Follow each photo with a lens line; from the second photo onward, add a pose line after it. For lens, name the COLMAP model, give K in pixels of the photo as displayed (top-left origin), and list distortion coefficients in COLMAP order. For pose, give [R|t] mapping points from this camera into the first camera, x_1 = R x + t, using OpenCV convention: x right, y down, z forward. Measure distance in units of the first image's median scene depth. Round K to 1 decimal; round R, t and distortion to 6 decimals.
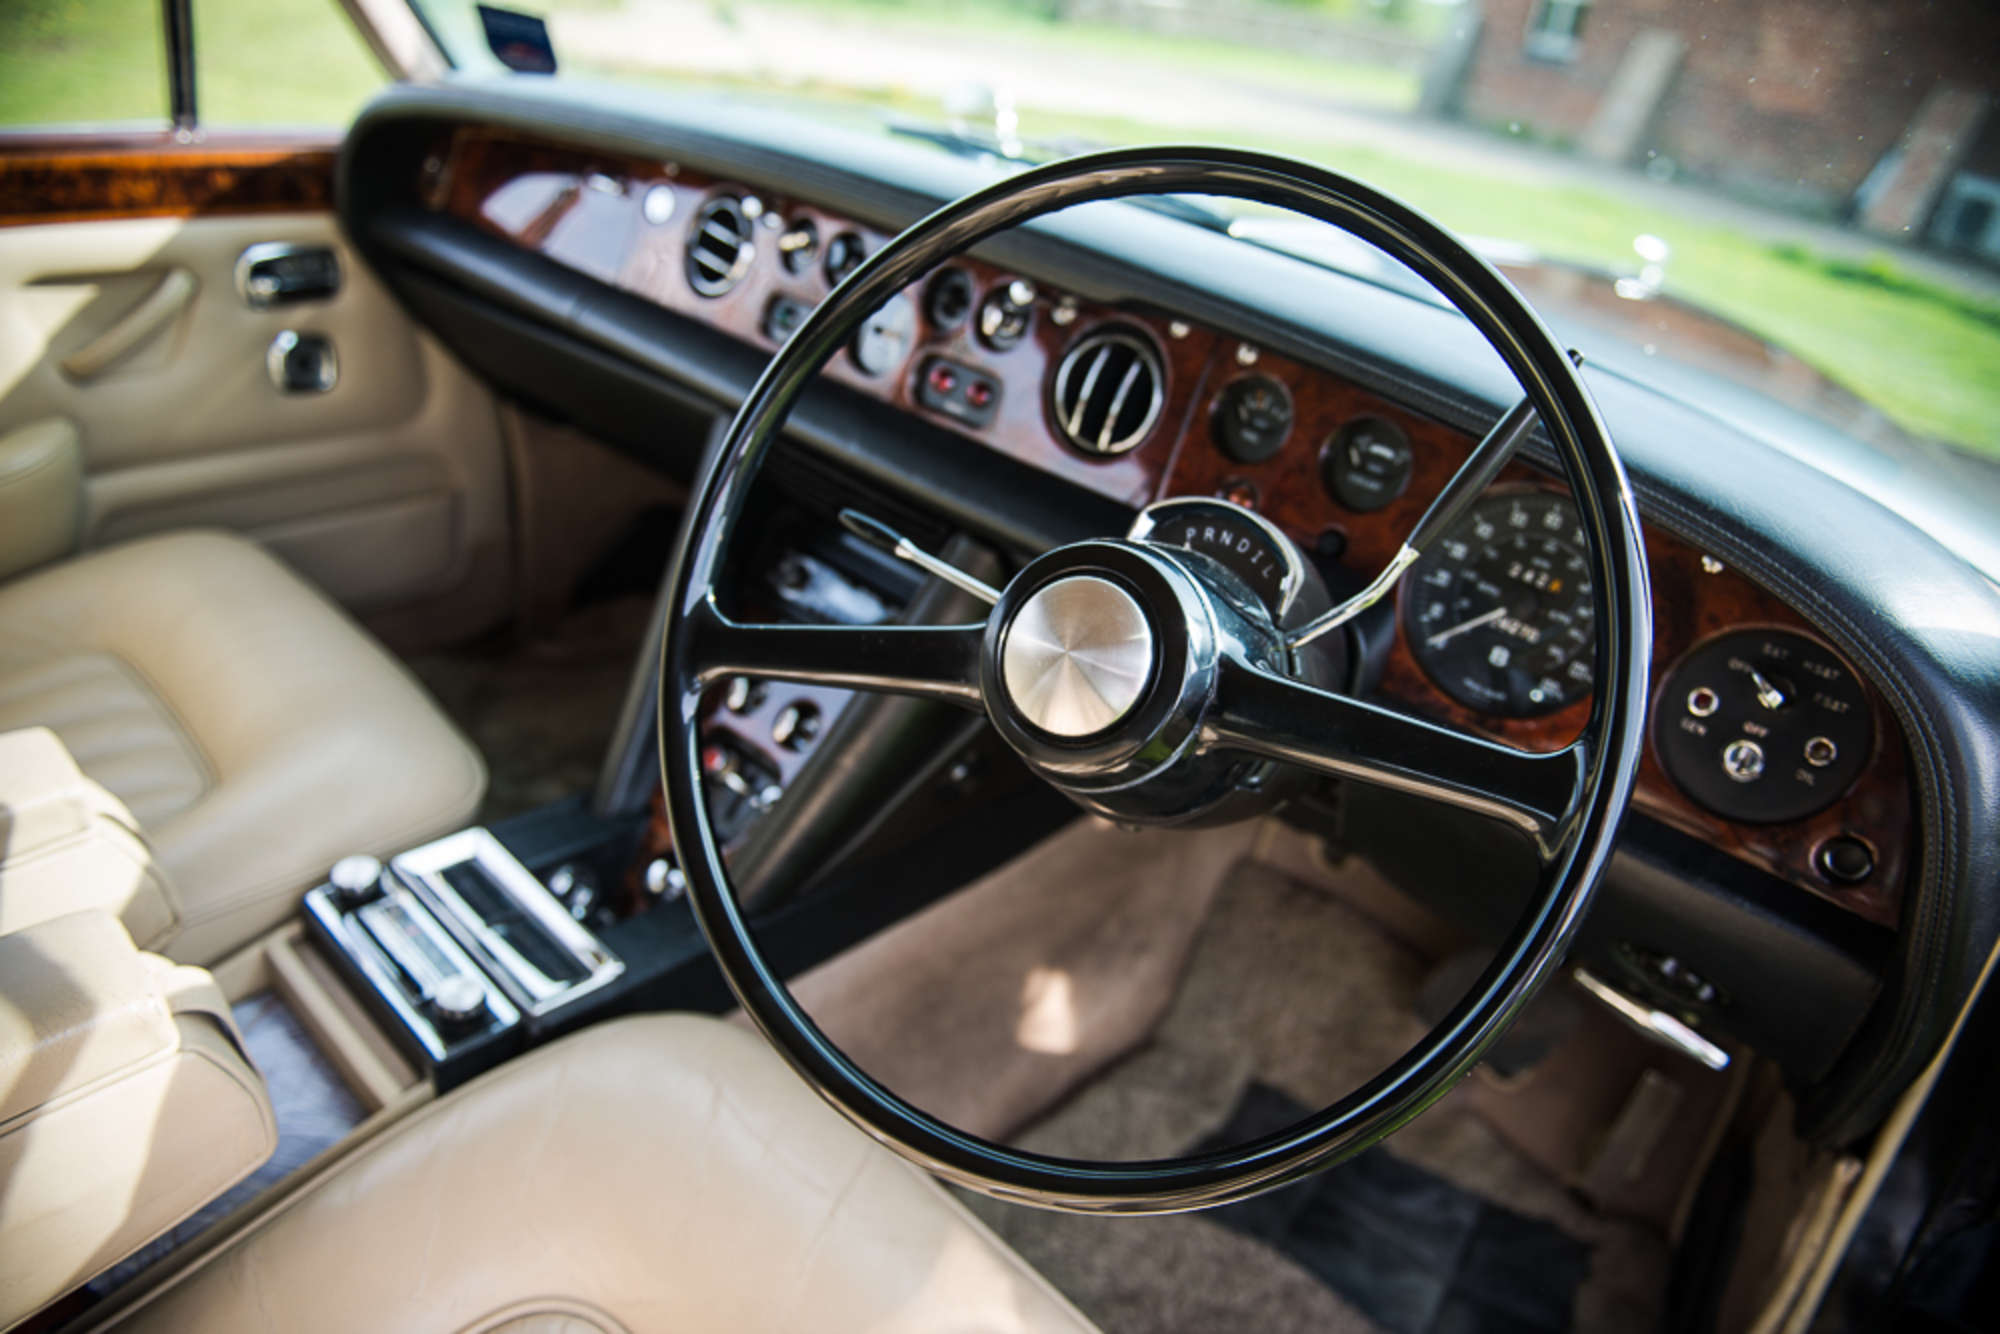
lens RADIAL K [[1329.2, 0, 1000.0], [0, 1329.2, 667.0], [0, 0, 1]] dist [-0.057210, -0.001826]
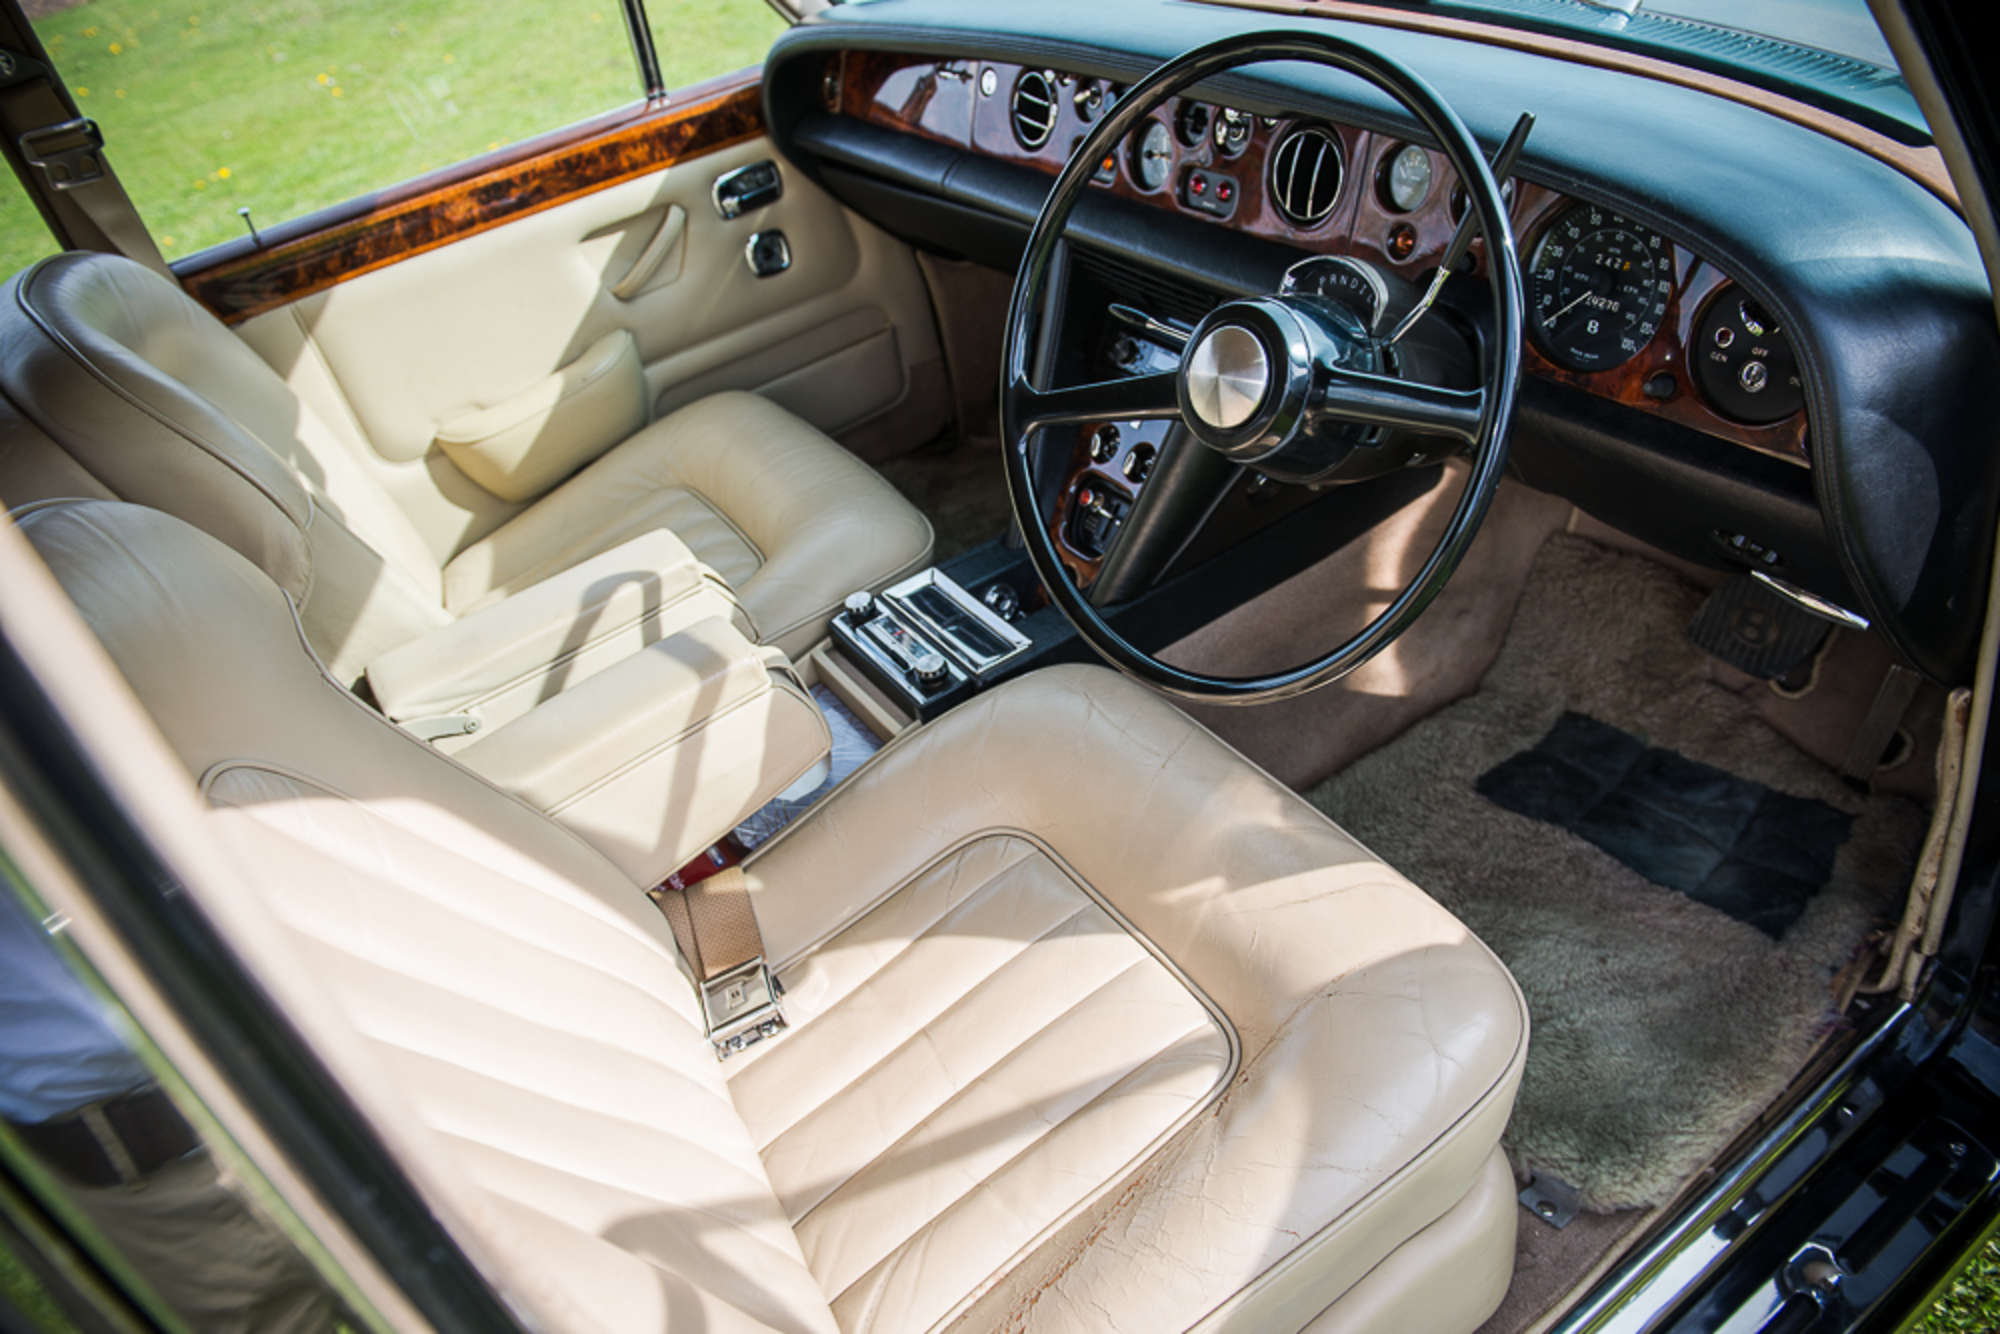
lens RADIAL K [[1329.2, 0, 1000.0], [0, 1329.2, 667.0], [0, 0, 1]] dist [-0.057210, -0.001826]
pose [[0.928899, -0.090730, -0.359047, 0.186850], [0.149960, 0.978634, 0.140667, 0.037024], [0.338613, -0.184508, 0.922658, -0.342923]]
